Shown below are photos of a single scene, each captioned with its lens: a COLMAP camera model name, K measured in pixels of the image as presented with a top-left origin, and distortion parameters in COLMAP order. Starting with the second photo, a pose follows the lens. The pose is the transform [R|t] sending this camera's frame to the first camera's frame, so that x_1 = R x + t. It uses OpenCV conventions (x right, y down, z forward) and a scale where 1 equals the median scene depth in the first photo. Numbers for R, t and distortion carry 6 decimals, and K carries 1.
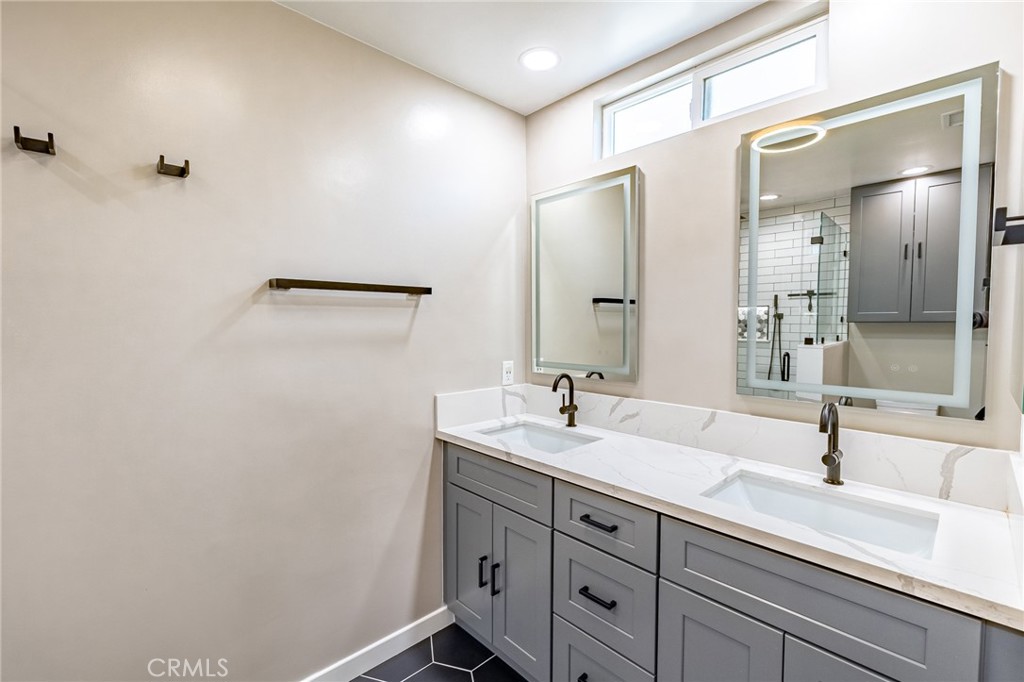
lens RADIAL K [[432.3, 0, 511.9], [0, 432.3, 340.6], [0, 0, 1]] dist [0.000445, 0.000178]
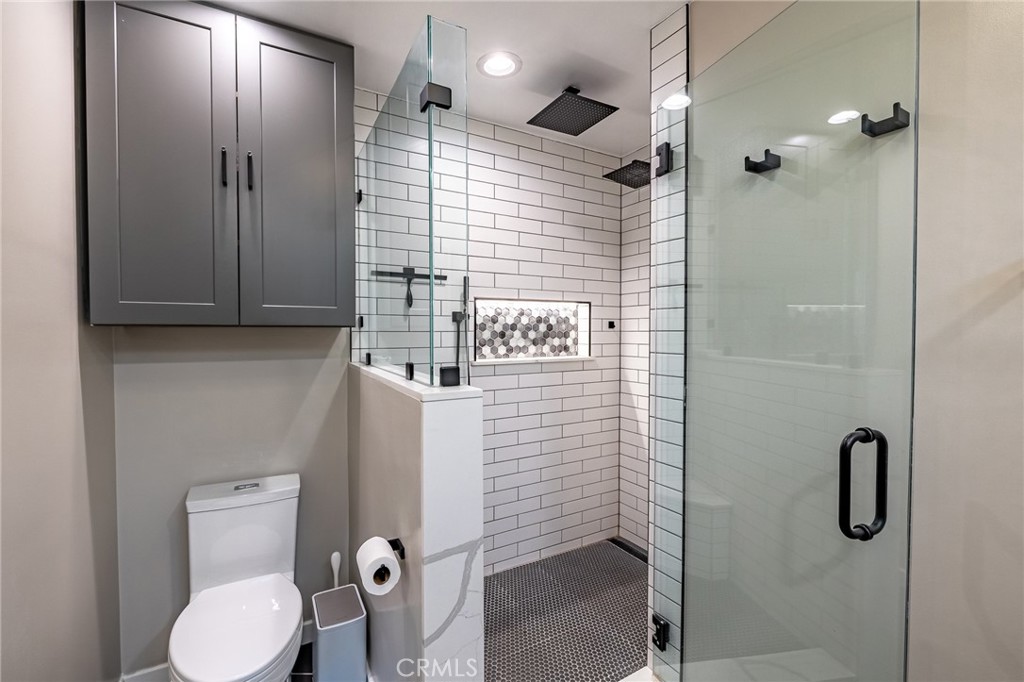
lens RADIAL K [[432.3, 0, 512.4], [0, 432.3, 337.2], [0, 0, 1]] dist [0.000445, 0.000178]
pose [[0.260702, -0.020226, 0.965207, 0.558100], [0.034119, 0.999349, 0.011726, -0.027419], [-0.964816, 0.029875, 0.261223, 0.605367]]
